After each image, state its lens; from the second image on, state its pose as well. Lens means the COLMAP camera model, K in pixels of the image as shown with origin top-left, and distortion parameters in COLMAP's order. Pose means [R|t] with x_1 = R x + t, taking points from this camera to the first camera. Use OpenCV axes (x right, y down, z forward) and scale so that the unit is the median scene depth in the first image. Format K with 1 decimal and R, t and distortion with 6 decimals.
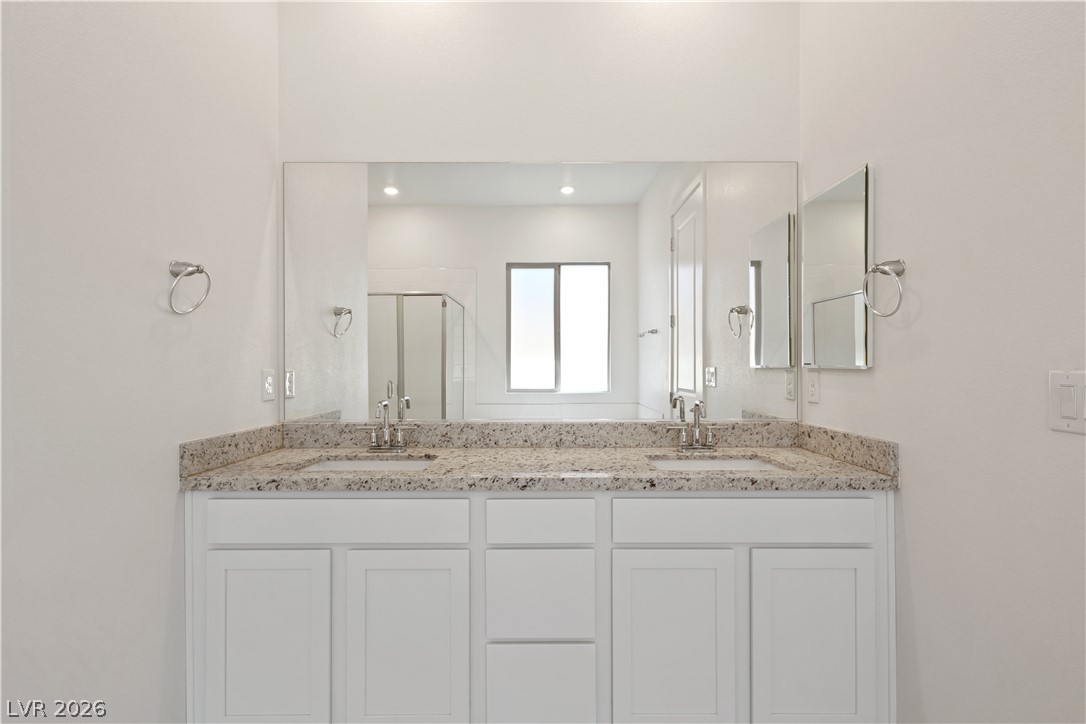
lens RADIAL K [[500.0, 0, 556.3], [0, 500.0, 363.5], [0, 0, 1]] dist [-0.004329, 0.001320]
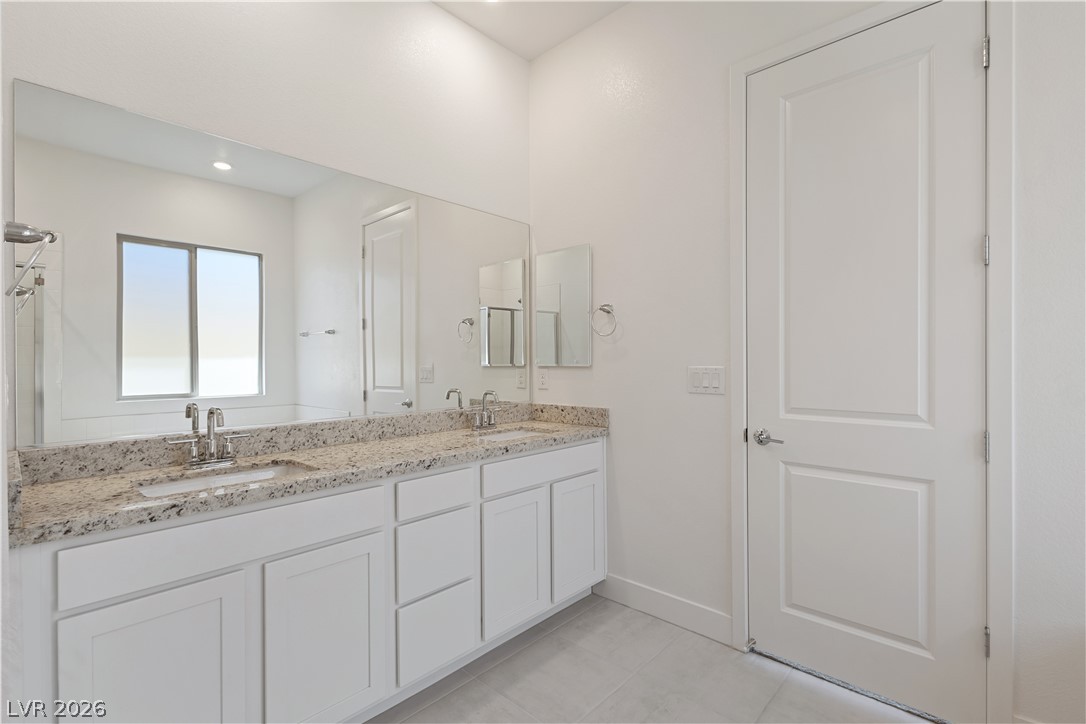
lens RADIAL K [[500.0, 0, 539.3], [0, 500.0, 361.4], [0, 0, 1]] dist [-0.004329, 0.001320]
pose [[0.680422, -0.001028, 0.732820, -0.616426], [0.002706, 0.999996, -0.001109, -0.002962], [-0.732815, 0.002738, 0.680422, -0.011306]]
